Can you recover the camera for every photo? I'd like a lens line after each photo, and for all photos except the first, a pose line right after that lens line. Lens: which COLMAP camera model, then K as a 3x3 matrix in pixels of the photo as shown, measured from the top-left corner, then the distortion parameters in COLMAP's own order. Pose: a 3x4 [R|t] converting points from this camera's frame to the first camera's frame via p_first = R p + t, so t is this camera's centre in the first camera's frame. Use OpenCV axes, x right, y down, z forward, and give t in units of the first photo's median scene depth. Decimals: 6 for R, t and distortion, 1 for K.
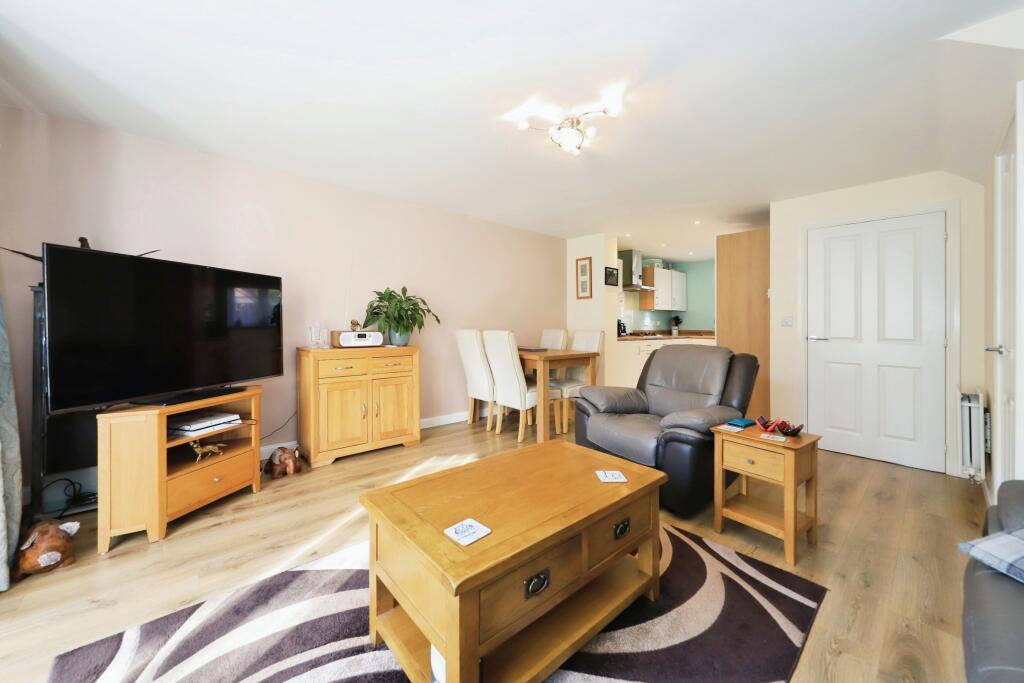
lens RADIAL K [[388.8, 0, 512.3], [0, 388.8, 323.2], [0, 0, 1]] dist [0.000089, 0.000012]
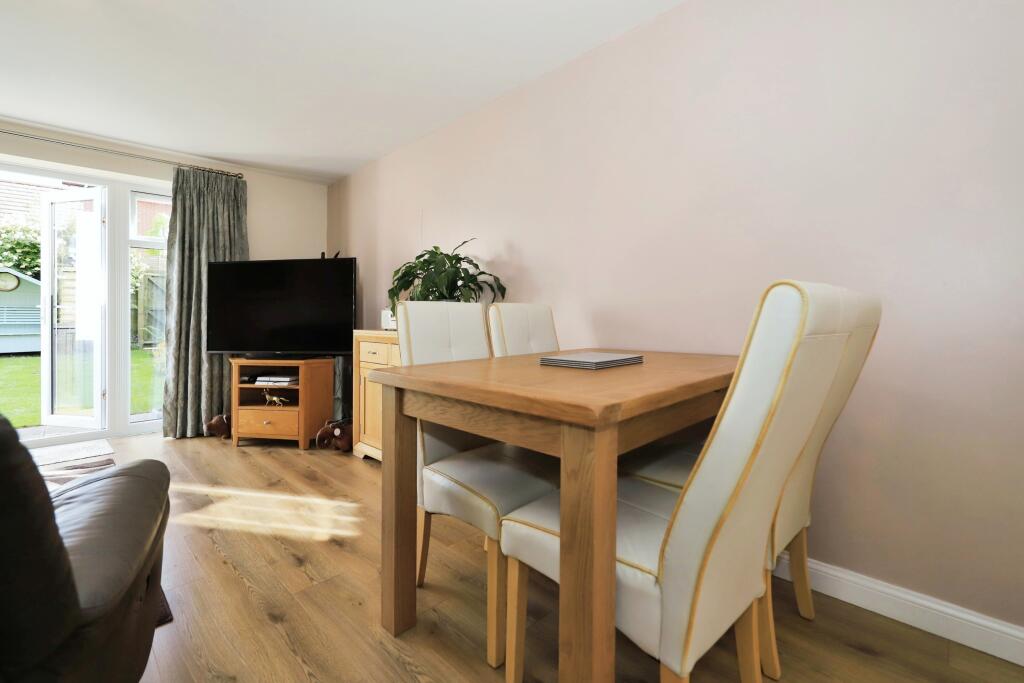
lens RADIAL K [[452.7, 0, 495.9], [0, 452.7, 311.6], [0, 0, 1]] dist [0.001396, 0.000036]
pose [[0.053682, 0.006708, -0.998536, 0.760980], [-0.006003, 0.999962, 0.006395, 0.007638], [0.998540, 0.005651, 0.053720, 1.558076]]
